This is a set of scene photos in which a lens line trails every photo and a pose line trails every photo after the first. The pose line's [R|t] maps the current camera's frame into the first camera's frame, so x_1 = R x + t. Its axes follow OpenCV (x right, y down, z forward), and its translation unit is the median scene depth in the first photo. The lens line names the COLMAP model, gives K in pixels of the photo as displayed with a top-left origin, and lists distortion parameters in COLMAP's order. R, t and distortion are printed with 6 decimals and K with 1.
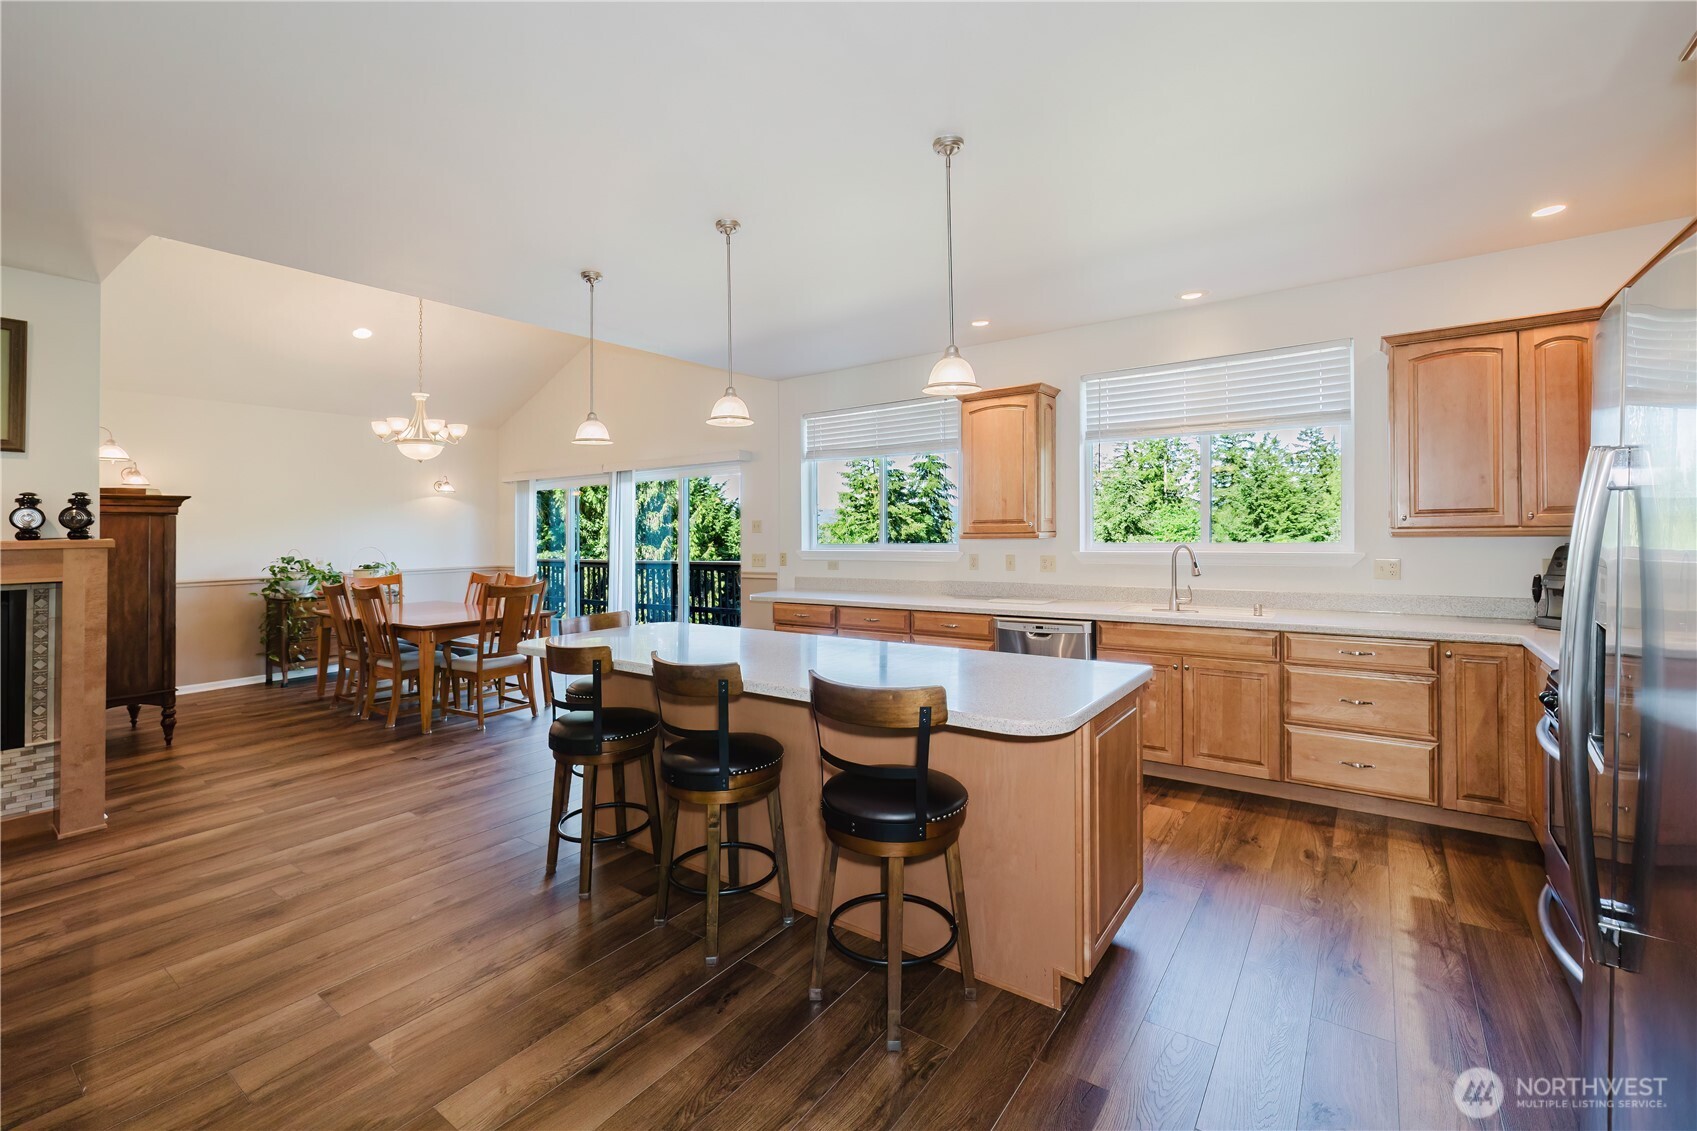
lens RADIAL K [[730.0, 0, 842.2], [0, 730.0, 525.8], [0, 0, 1]] dist [0.000319, -0.000056]
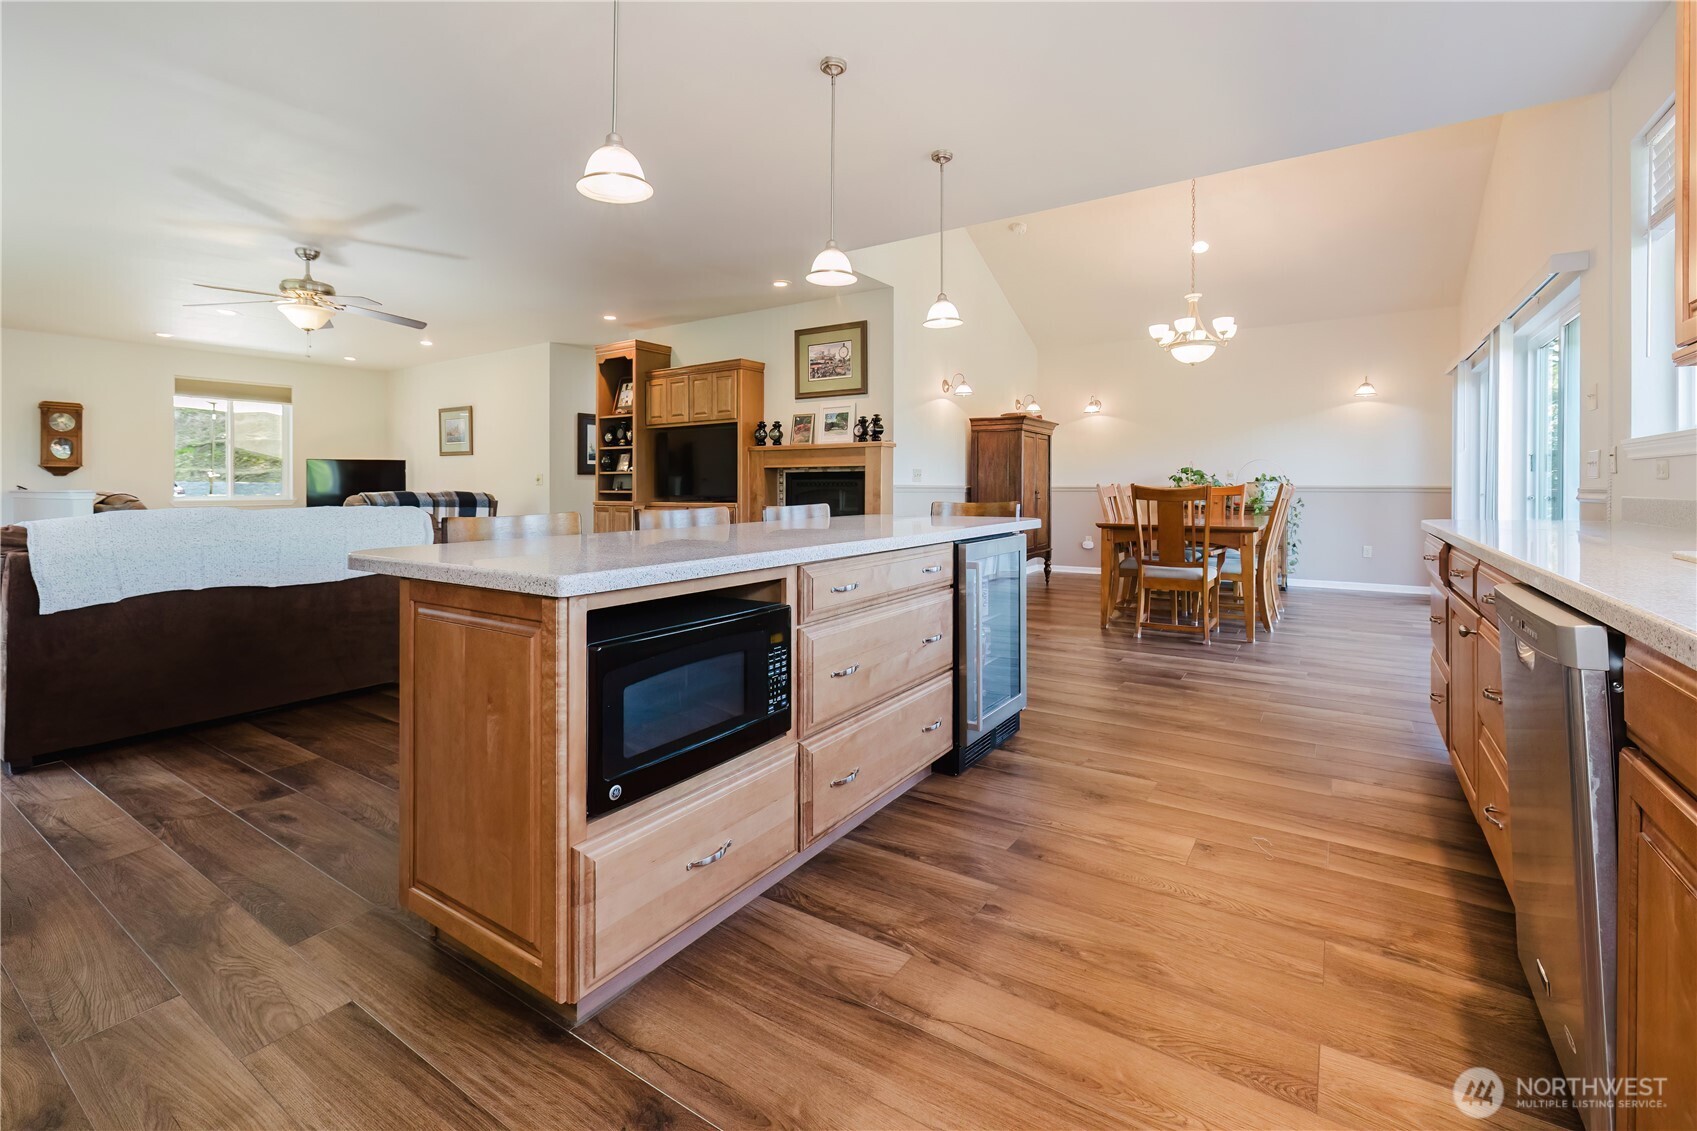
lens RADIAL K [[770.5, 0, 854.3], [0, 770.5, 480.6], [0, 0, 1]] dist [-0.000083, -0.000080]
pose [[0.026881, 0.005303, -0.999625, 0.623826], [0.006905, 0.999961, 0.005490, 0.082400], [0.999615, -0.007050, 0.026843, 0.753273]]
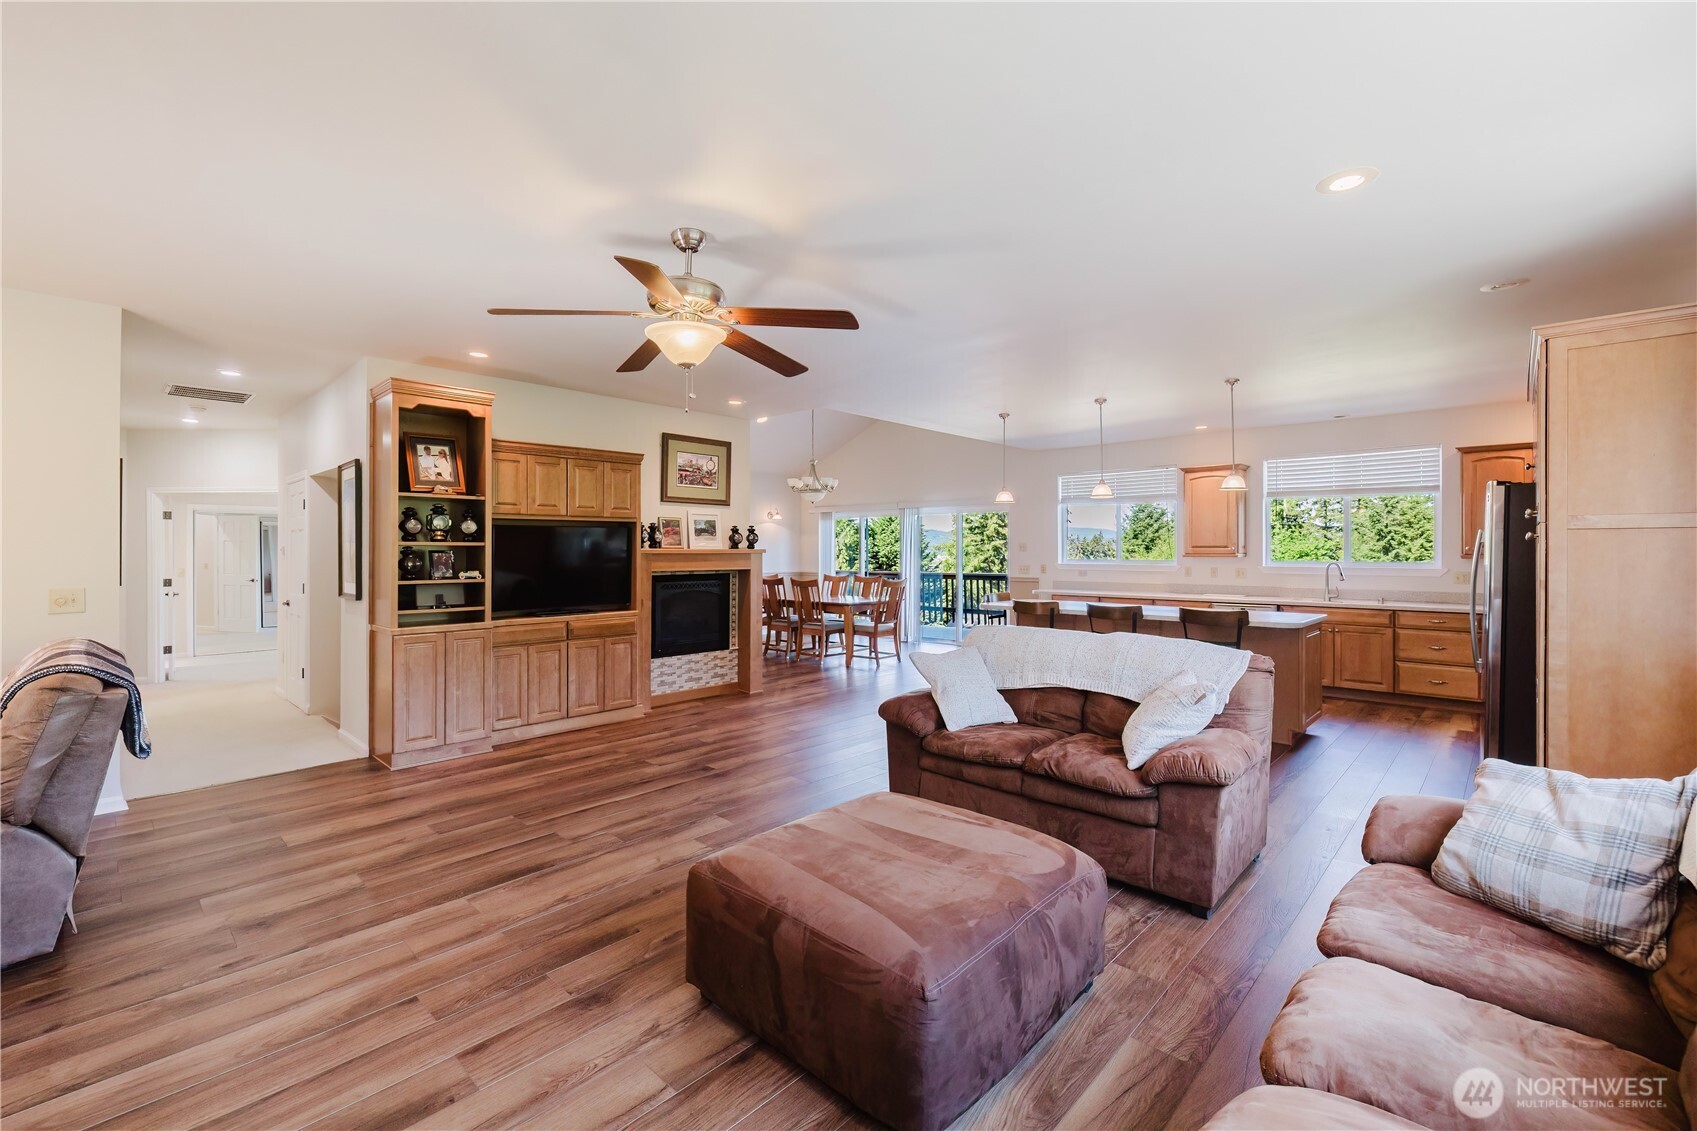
lens RADIAL K [[725.1, 0, 848.5], [0, 725.1, 533.9], [0, 0, 1]] dist [0.000213, 0.000061]
pose [[0.992432, 0.013047, -0.122103, -0.440280], [-0.015059, 0.999765, -0.015575, 0.003804], [0.121871, 0.017296, 0.992395, -0.801011]]
